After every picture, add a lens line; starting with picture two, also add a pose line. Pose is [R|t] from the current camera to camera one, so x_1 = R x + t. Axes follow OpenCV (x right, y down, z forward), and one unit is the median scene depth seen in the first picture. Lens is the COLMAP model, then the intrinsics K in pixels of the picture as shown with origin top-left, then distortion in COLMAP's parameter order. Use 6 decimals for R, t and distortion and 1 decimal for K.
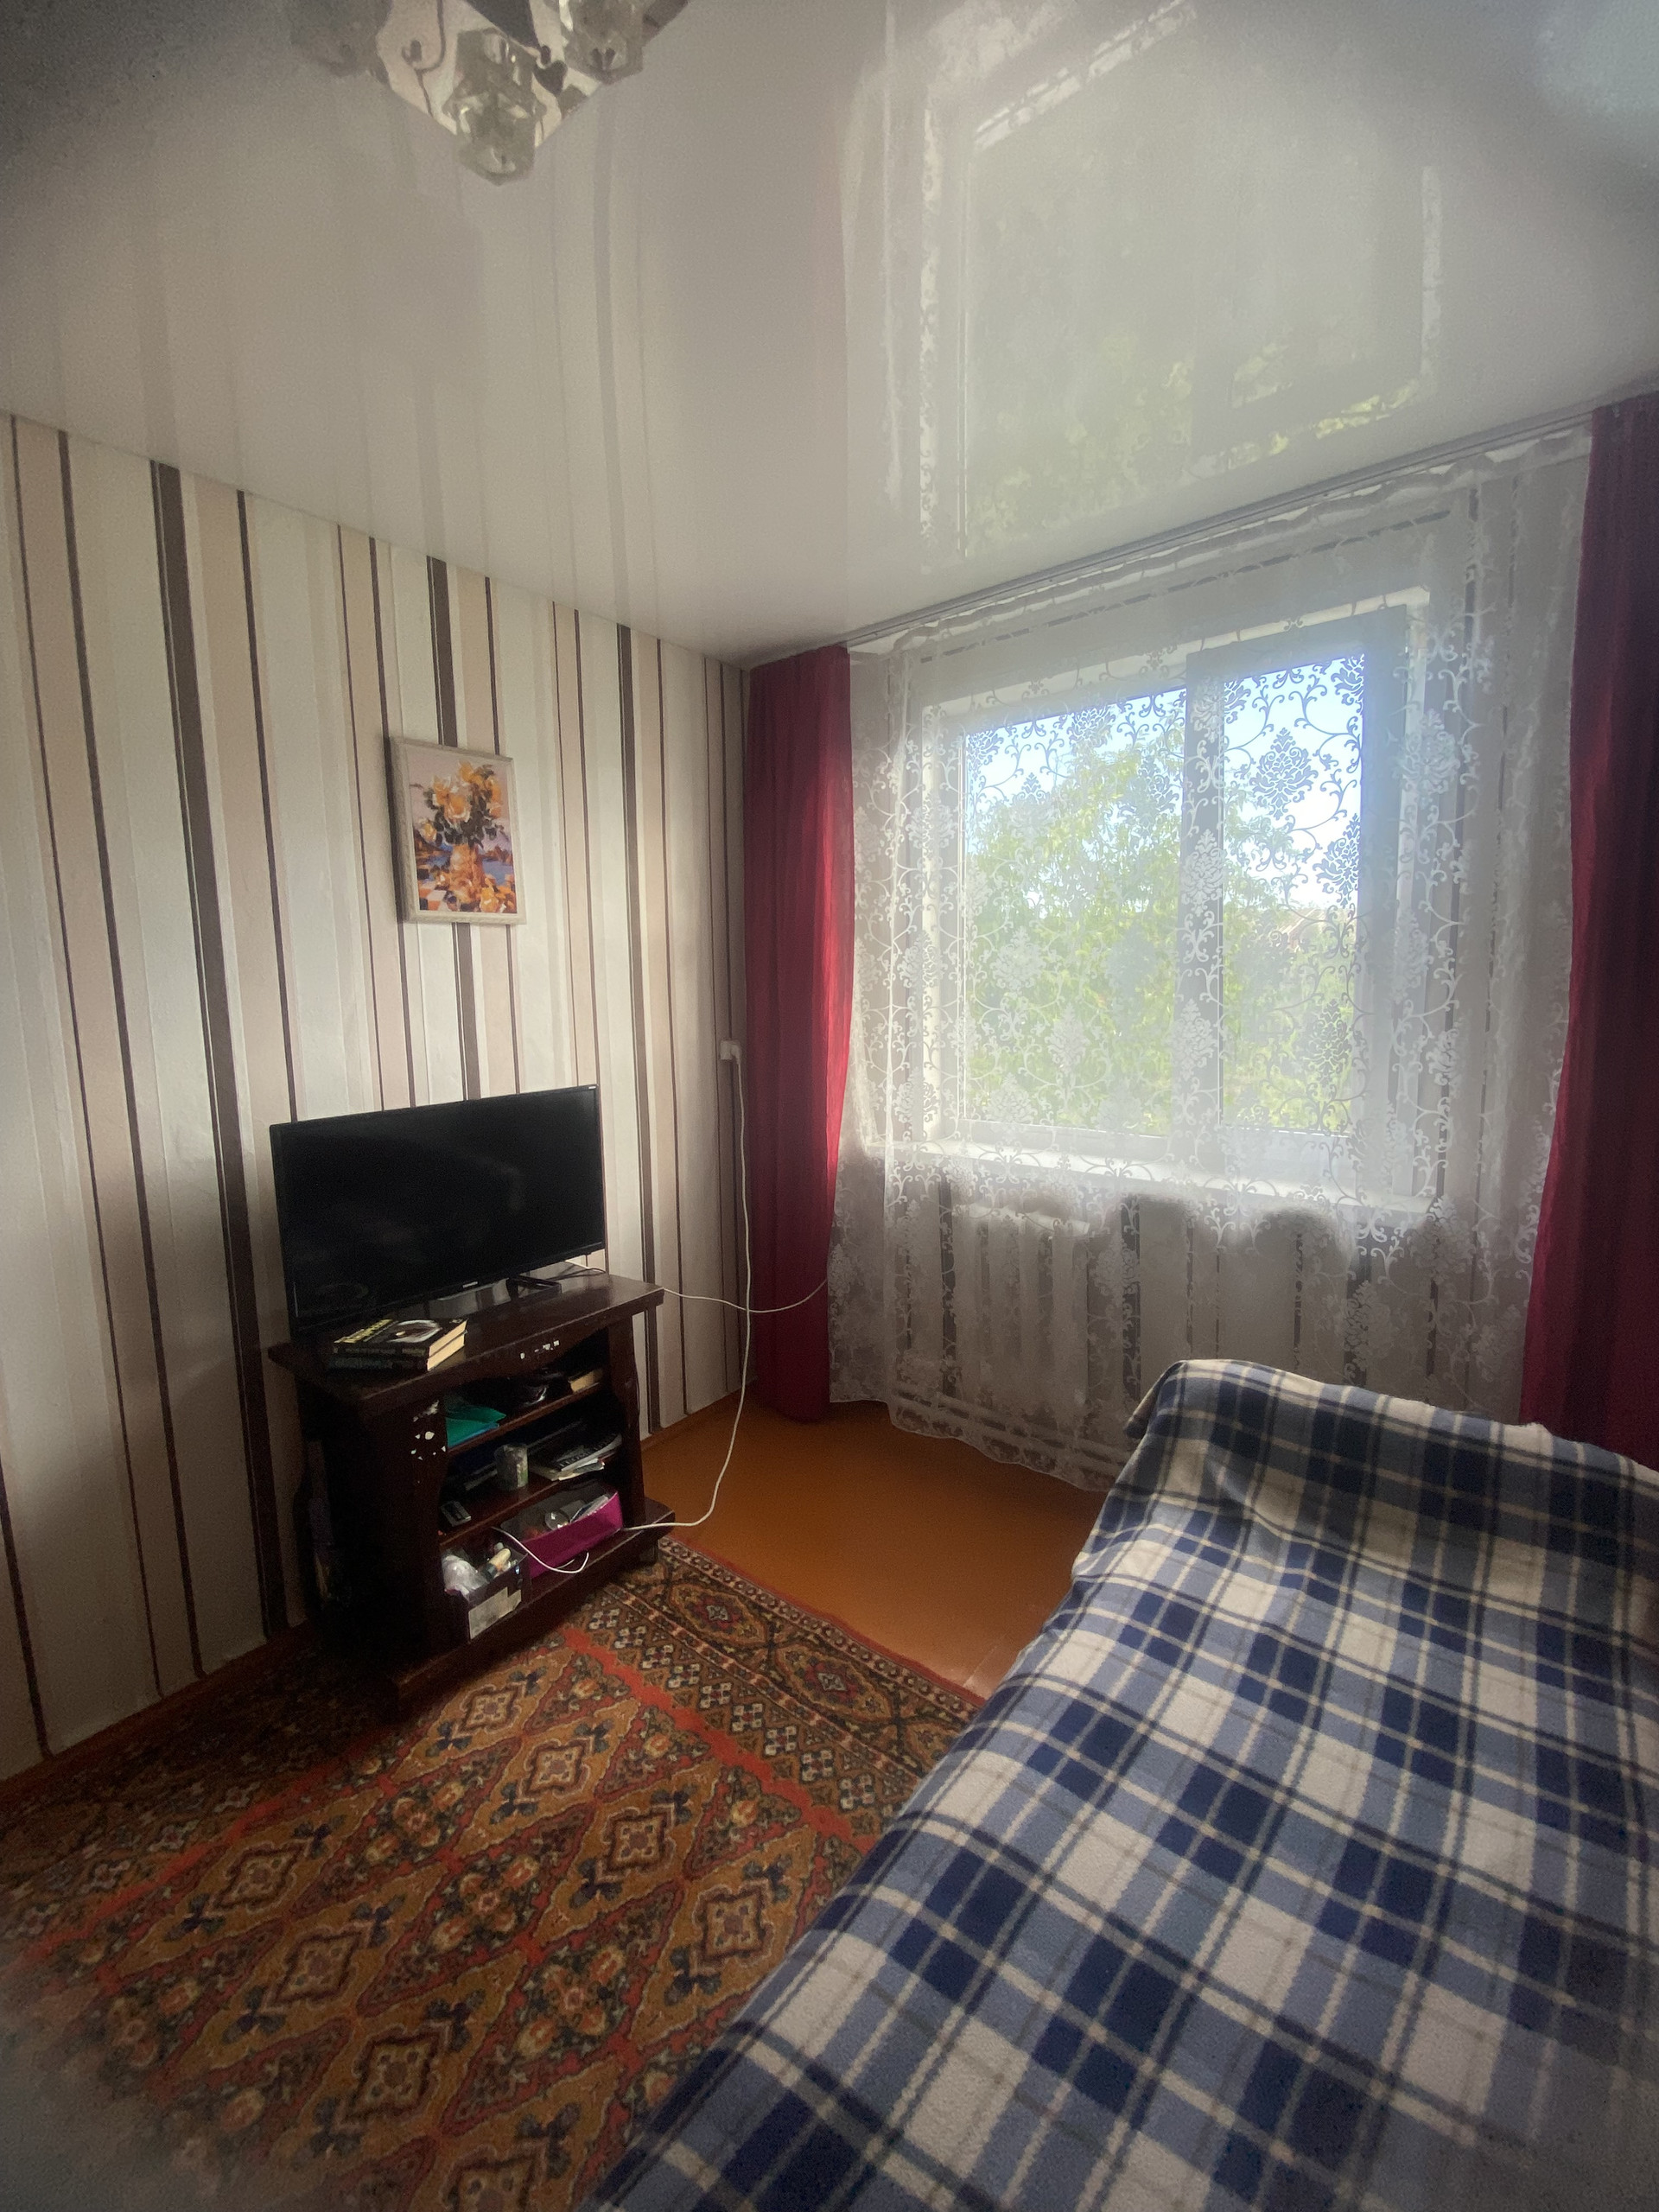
lens RADIAL K [[906.5, 0, 821.5], [0, 906.5, 1093.3], [0, 0, 1]] dist [0.018735, -0.019147]
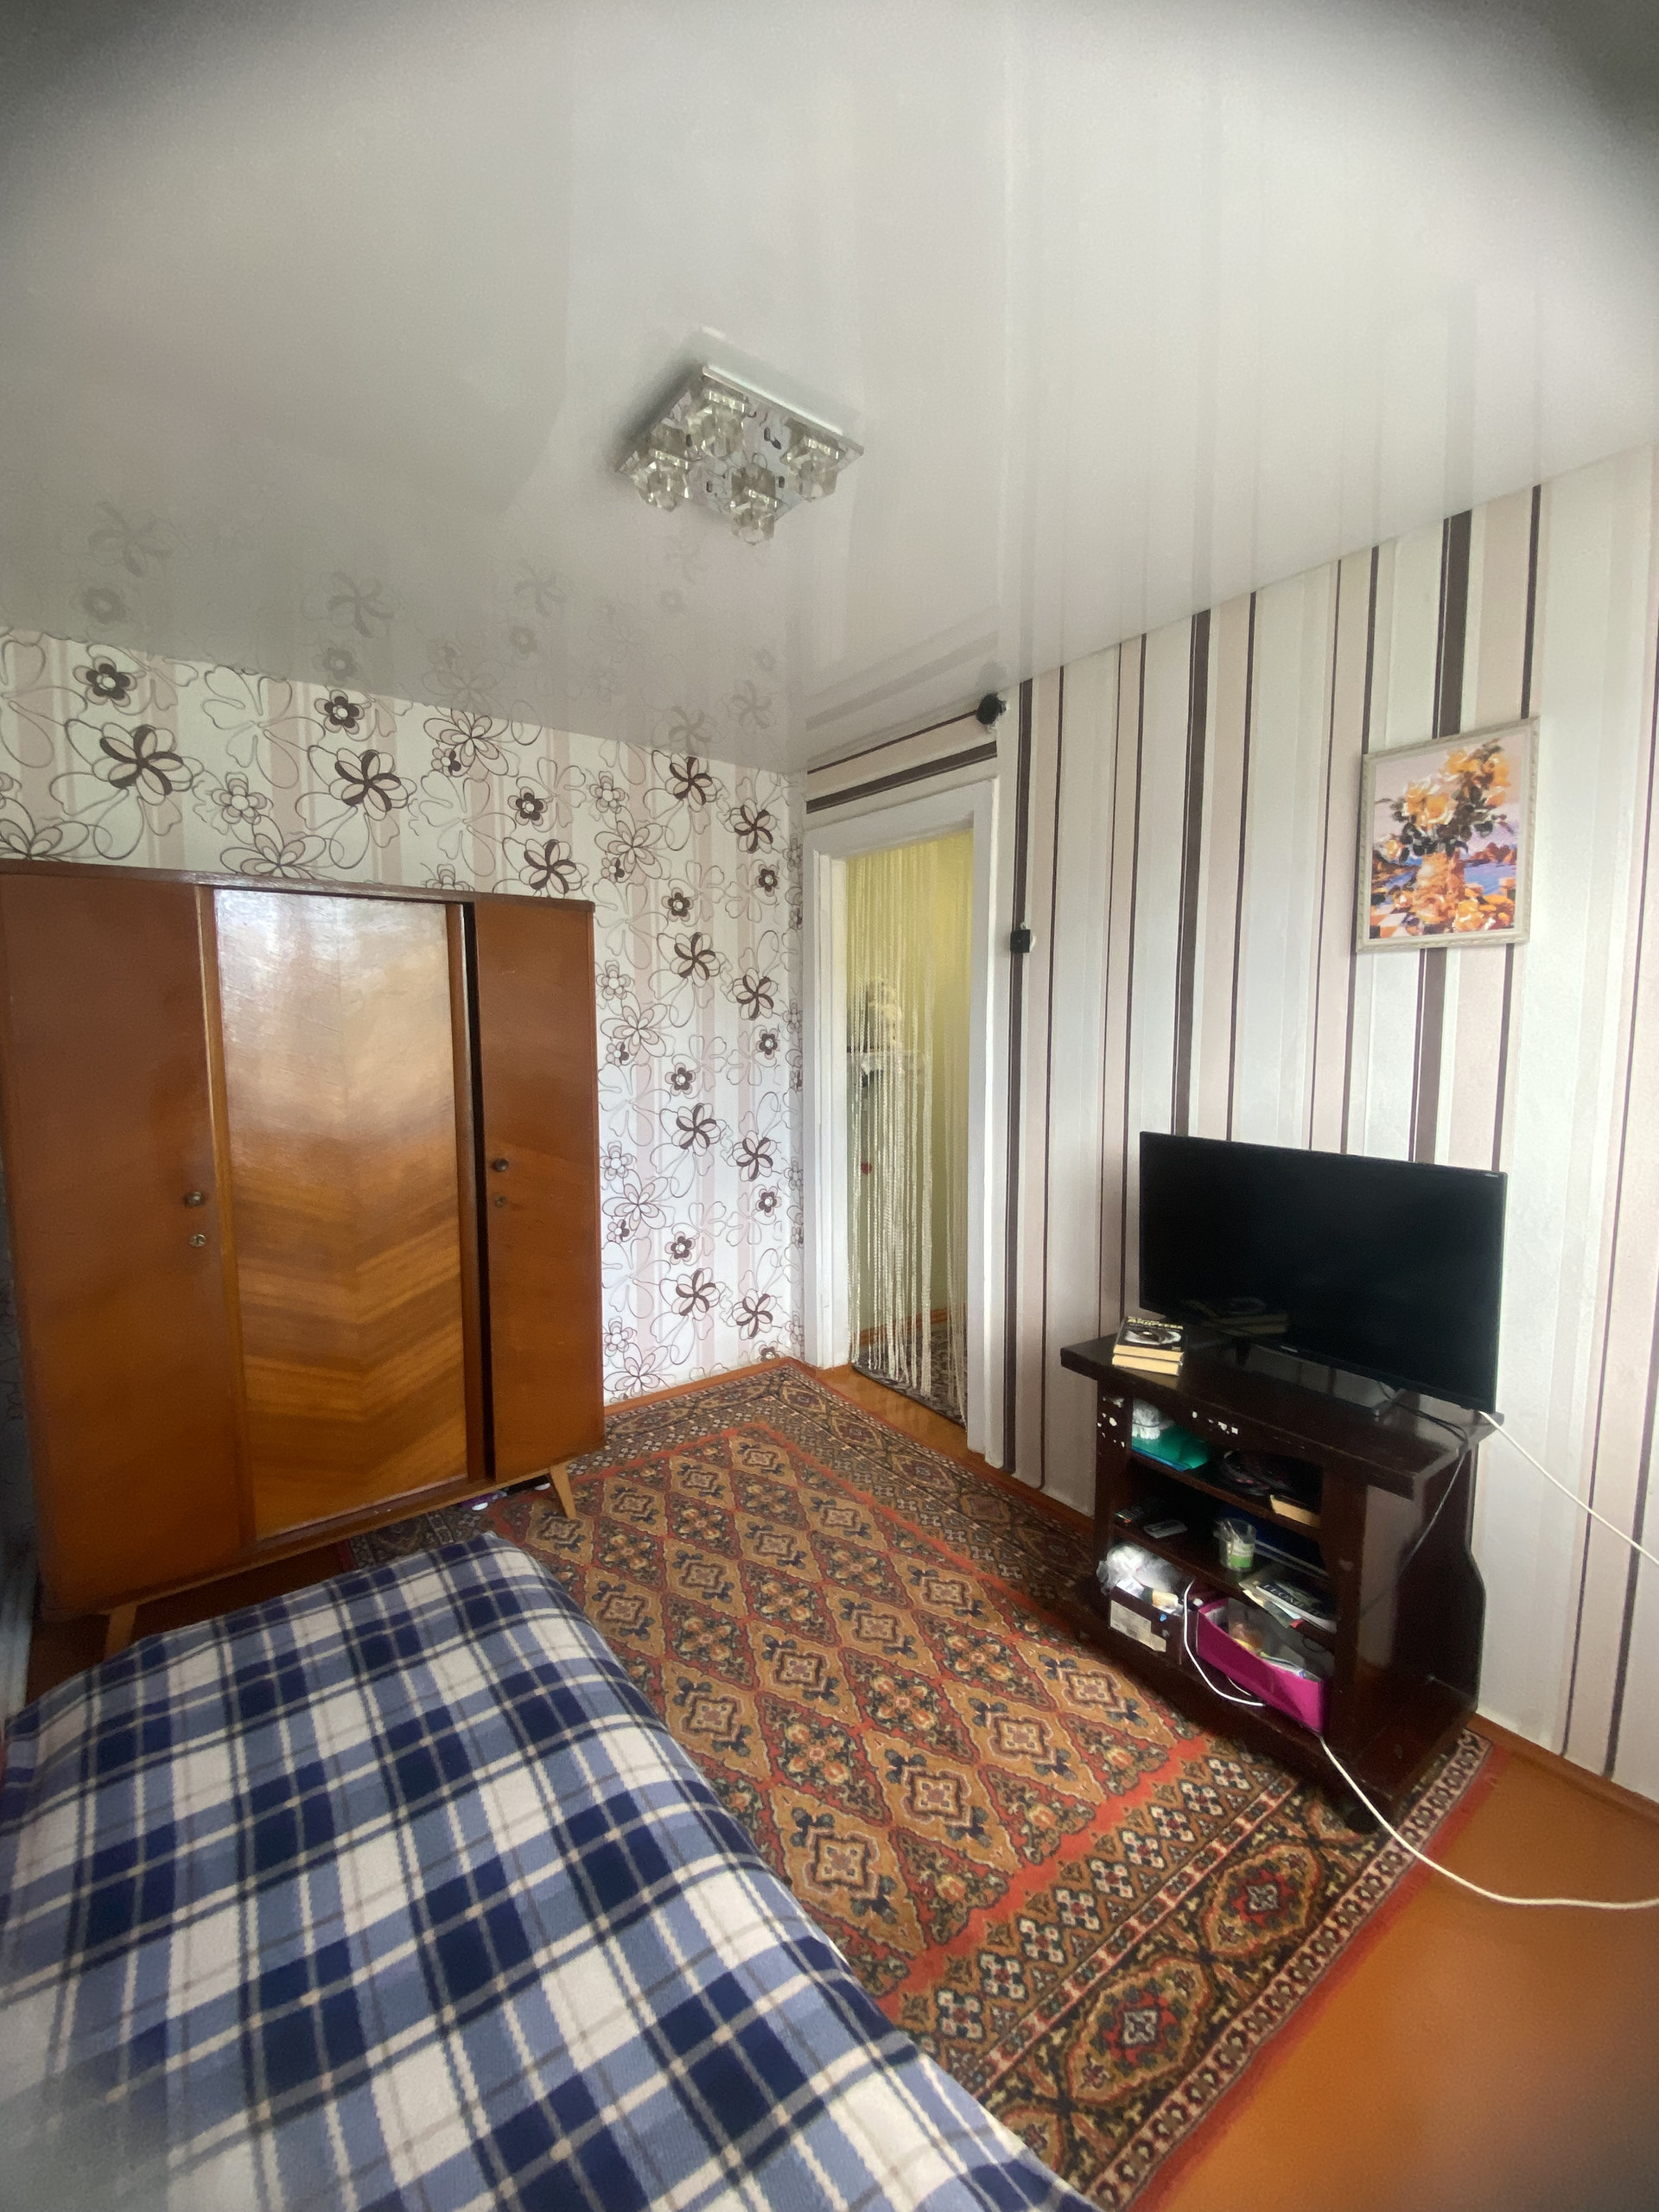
lens RADIAL K [[906.5, 0, 830.9], [0, 906.5, 1094.0], [0, 0, 1]] dist [0.018735, -0.019147]
pose [[-0.246599, 0.103403, -0.963585, 0.682136], [-0.116079, 0.983982, 0.135299, -0.130888], [0.962141, 0.145217, -0.230645, 0.848797]]
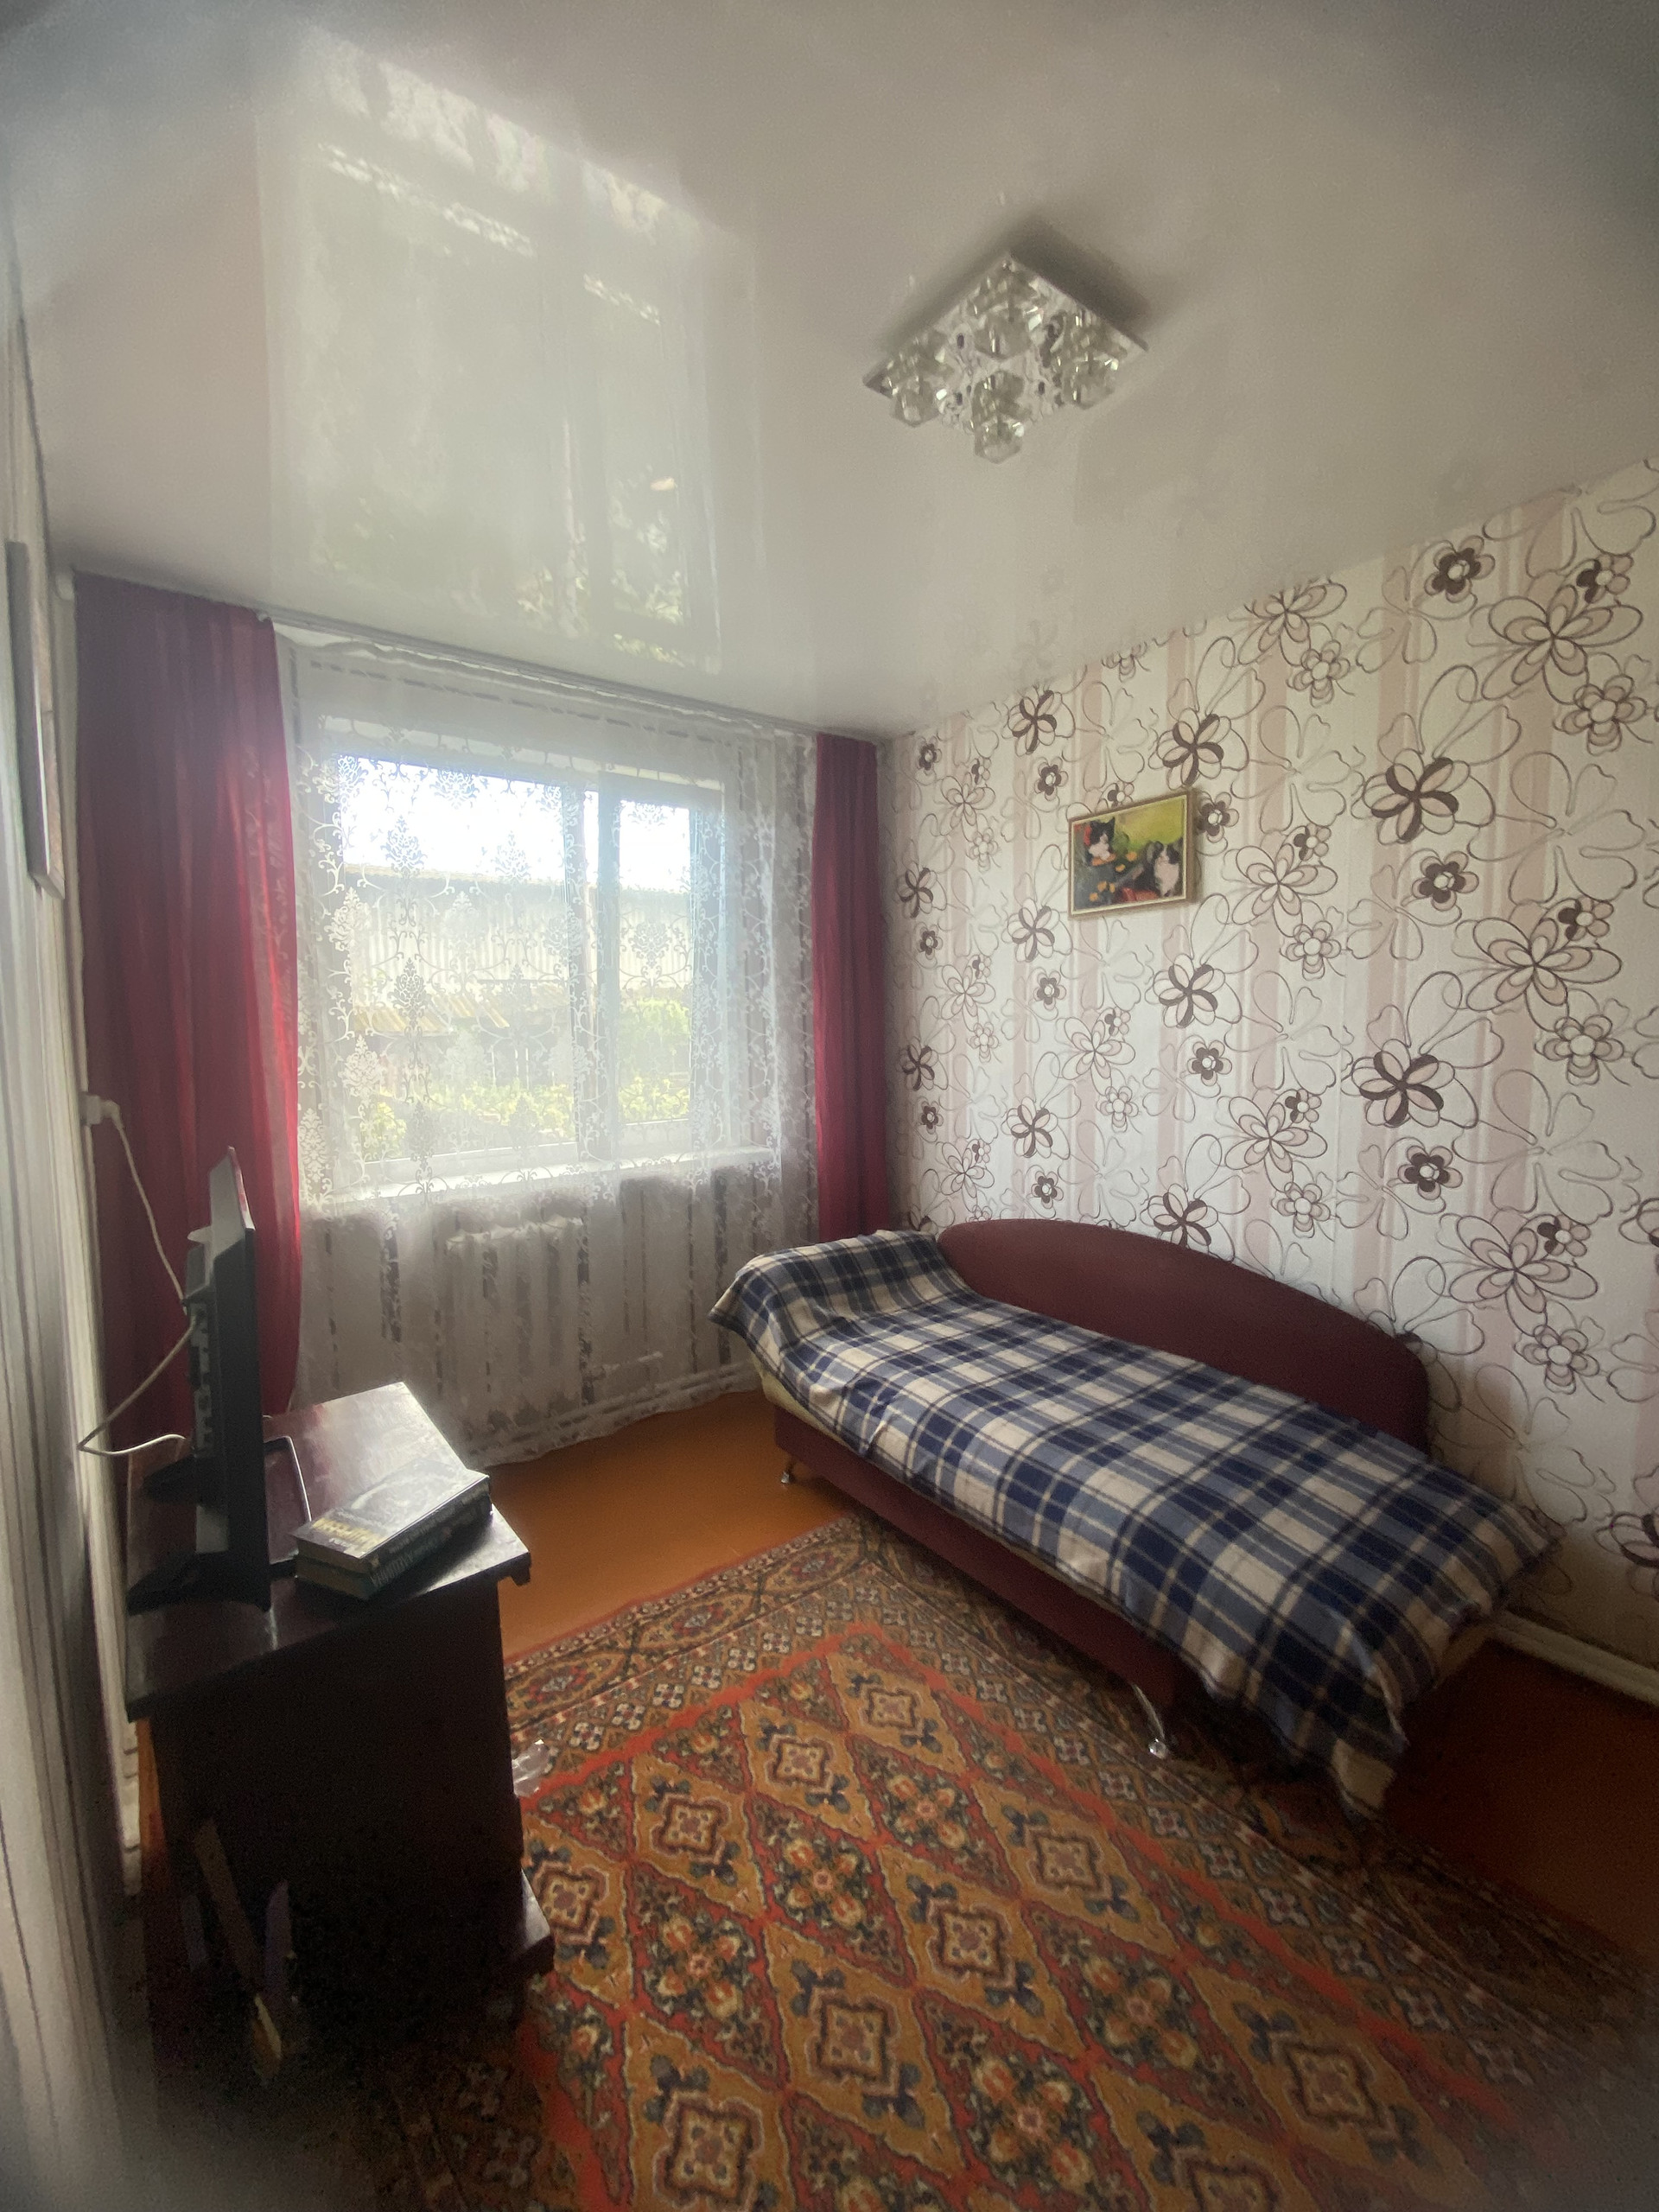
lens RADIAL K [[906.5, 0, 827.5], [0, 906.5, 1086.4], [0, 0, 1]] dist [0.018735, -0.019147]
pose [[0.247140, -0.059391, 0.967158, -1.029072], [0.128576, 0.991304, 0.028019, -0.020880], [-0.960412, 0.117428, 0.252627, 0.496022]]
